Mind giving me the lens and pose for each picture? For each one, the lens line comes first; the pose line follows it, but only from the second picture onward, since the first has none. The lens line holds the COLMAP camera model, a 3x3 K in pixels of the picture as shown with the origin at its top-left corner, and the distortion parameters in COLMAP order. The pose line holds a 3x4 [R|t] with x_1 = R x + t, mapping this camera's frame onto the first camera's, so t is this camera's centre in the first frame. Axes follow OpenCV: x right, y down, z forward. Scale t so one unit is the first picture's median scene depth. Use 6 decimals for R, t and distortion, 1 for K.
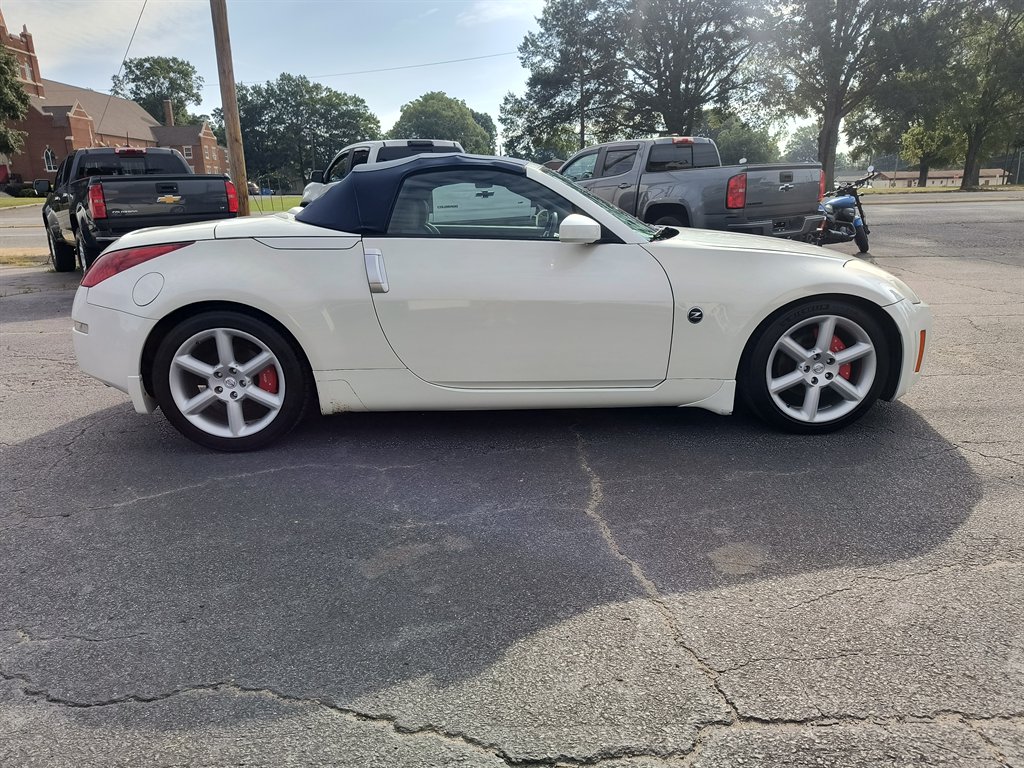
lens RADIAL K [[694.8, 0, 511.2], [0, 694.8, 384.7], [0, 0, 1]] dist [0.027338, -0.027646]
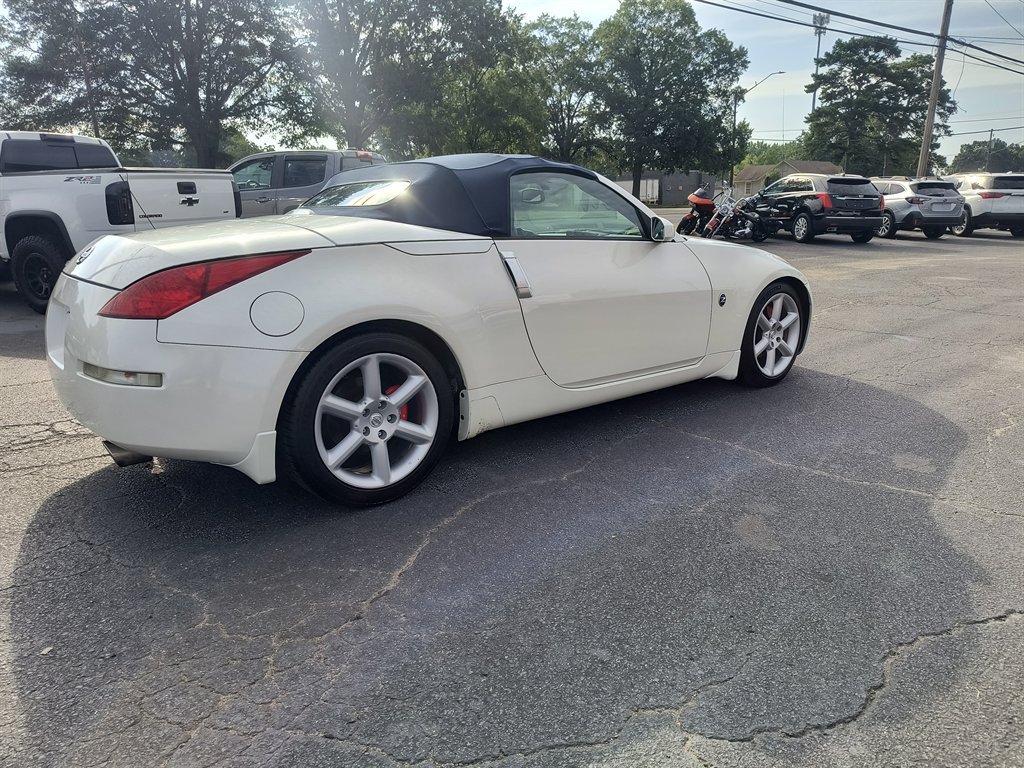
lens RADIAL K [[684.9, 0, 510.5], [0, 684.9, 400.9], [0, 0, 1]] dist [0.034252, -0.030642]
pose [[0.794148, -0.152897, 0.588177, -0.727549], [0.152409, 0.987011, 0.050795, -0.041089], [-0.588304, 0.049305, 0.807136, 0.247175]]
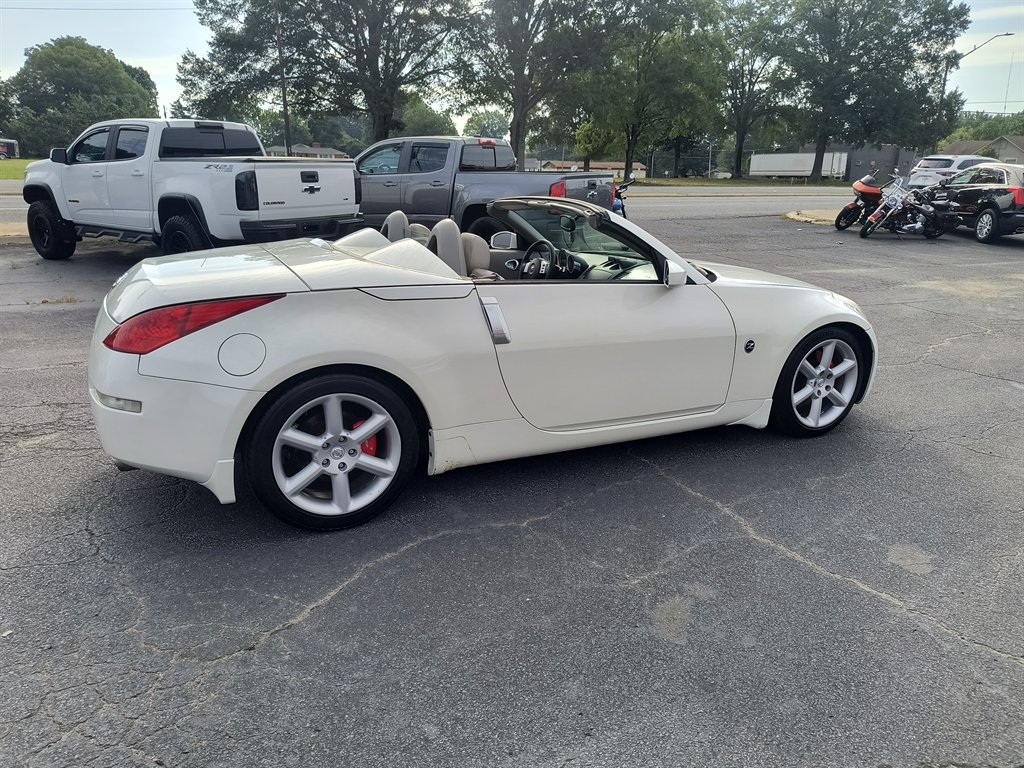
lens RADIAL K [[694.8, 0, 508.2], [0, 694.8, 392.9], [0, 0, 1]] dist [0.027338, -0.027646]
pose [[0.912397, -0.085544, 0.400268, -0.535679], [0.068629, 0.996045, 0.056434, -0.110009], [-0.403512, -0.024020, 0.914659, 0.109202]]
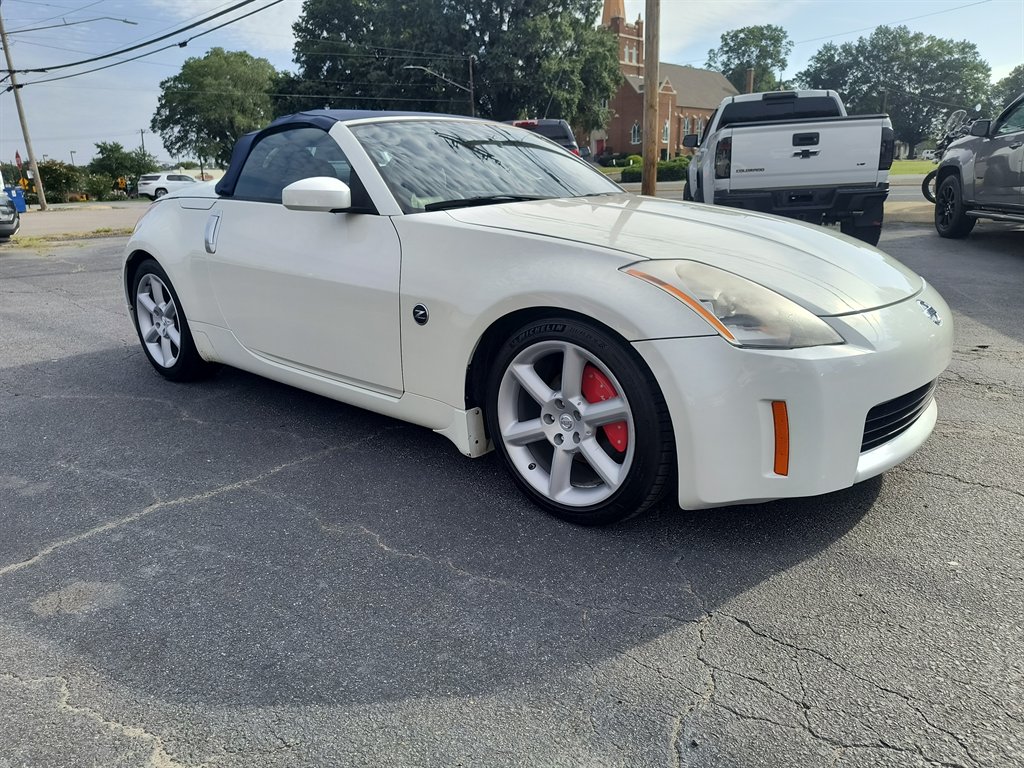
lens RADIAL K [[694.8, 0, 518.7], [0, 694.8, 396.0], [0, 0, 1]] dist [0.027338, -0.027646]
pose [[0.742227, 0.203325, -0.638560, 0.804334], [-0.165943, 0.978950, 0.118825, -0.114720], [0.649278, 0.017769, 0.760343, 0.477618]]
